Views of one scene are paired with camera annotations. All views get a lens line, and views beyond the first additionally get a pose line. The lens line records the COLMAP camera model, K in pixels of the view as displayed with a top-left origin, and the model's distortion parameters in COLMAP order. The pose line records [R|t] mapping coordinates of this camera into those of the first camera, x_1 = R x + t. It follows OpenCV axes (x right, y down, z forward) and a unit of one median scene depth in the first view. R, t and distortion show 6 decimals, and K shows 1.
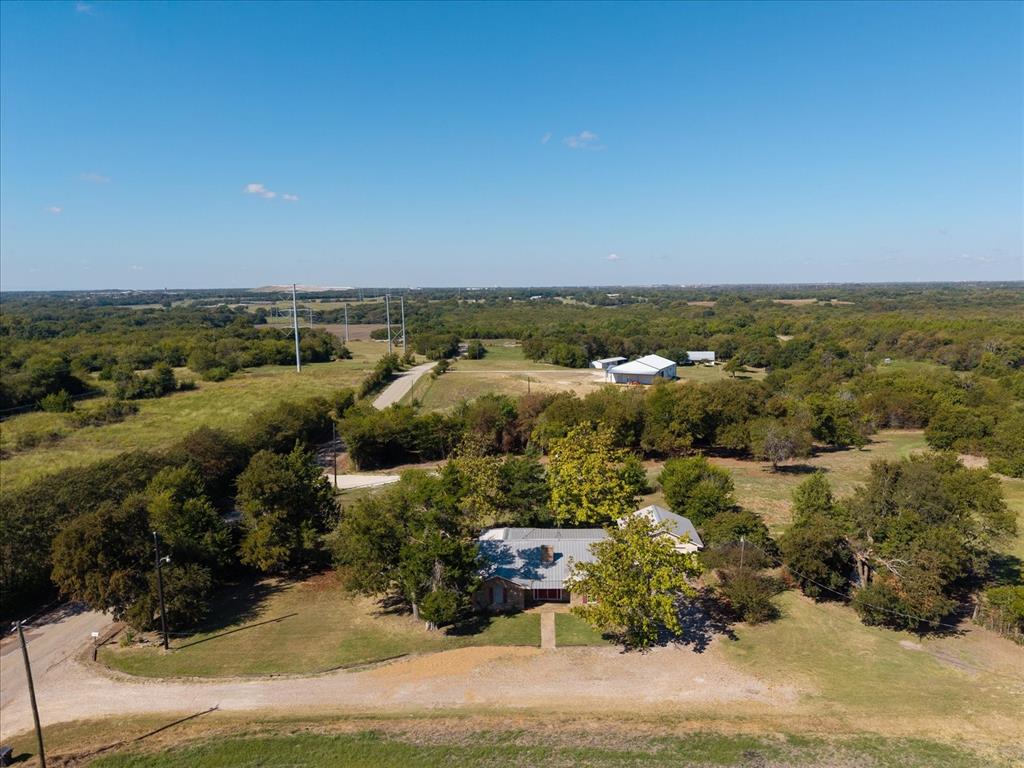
lens RADIAL K [[649.7, 0, 512.0], [0, 649.7, 384.0], [0, 0, 1]] dist [0.070107, -0.095712]
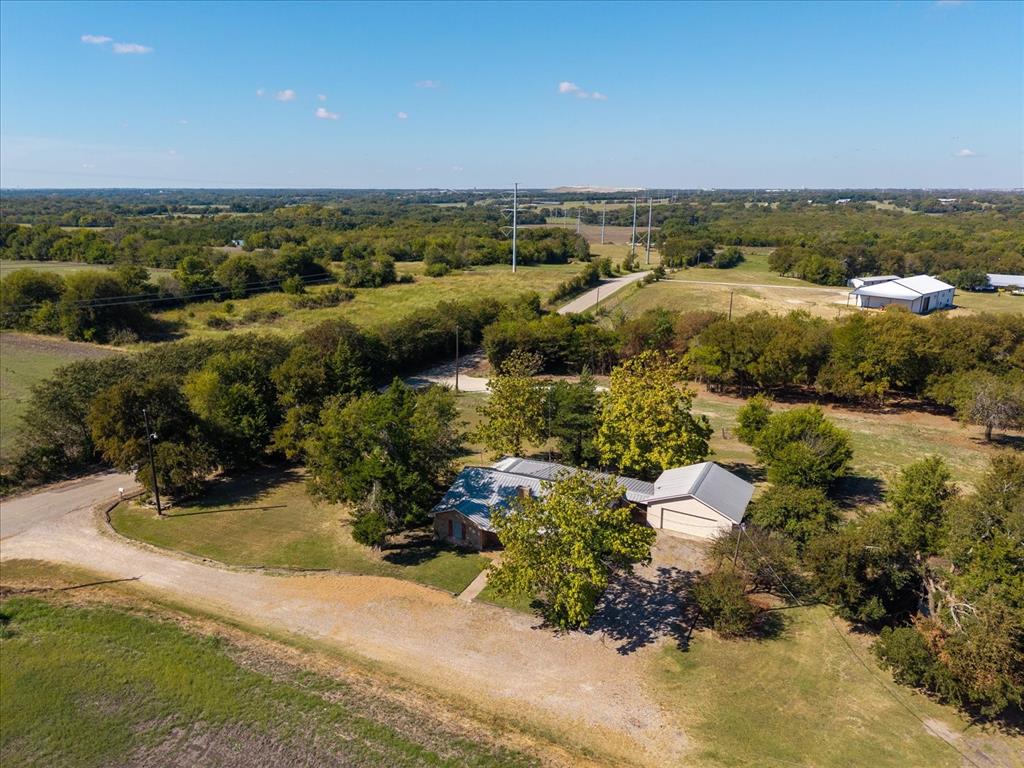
lens RADIAL K [[649.7, 0, 512.0], [0, 649.7, 384.0], [0, 0, 1]] dist [0.070107, -0.095712]
pose [[0.915657, 0.124429, -0.382216, 0.163977], [-0.068353, 0.985232, 0.156988, -0.011055], [0.396106, -0.117622, 0.910640, 0.100451]]
